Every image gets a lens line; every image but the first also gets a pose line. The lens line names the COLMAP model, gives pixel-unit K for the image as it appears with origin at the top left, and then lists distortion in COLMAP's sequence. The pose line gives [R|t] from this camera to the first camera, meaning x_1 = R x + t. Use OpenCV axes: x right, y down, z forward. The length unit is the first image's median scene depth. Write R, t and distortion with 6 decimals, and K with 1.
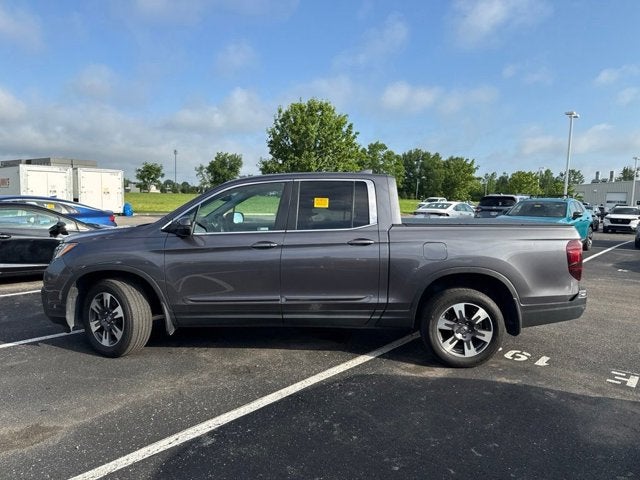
lens RADIAL K [[481.7, 0, 304.9], [0, 481.7, 238.8], [0, 0, 1]] dist [-0.028330, -0.003051]
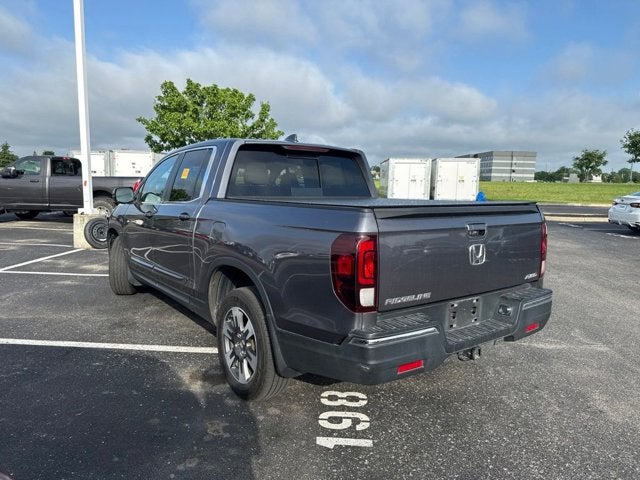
lens RADIAL K [[481.7, 0, 304.9], [0, 481.7, 238.8], [0, 0, 1]] dist [-0.028330, -0.003051]
pose [[0.564725, 0.077917, -0.821593, 0.231646], [-0.068211, 0.996534, 0.047623, -0.001450], [0.822456, 0.029148, 0.568082, 0.162787]]
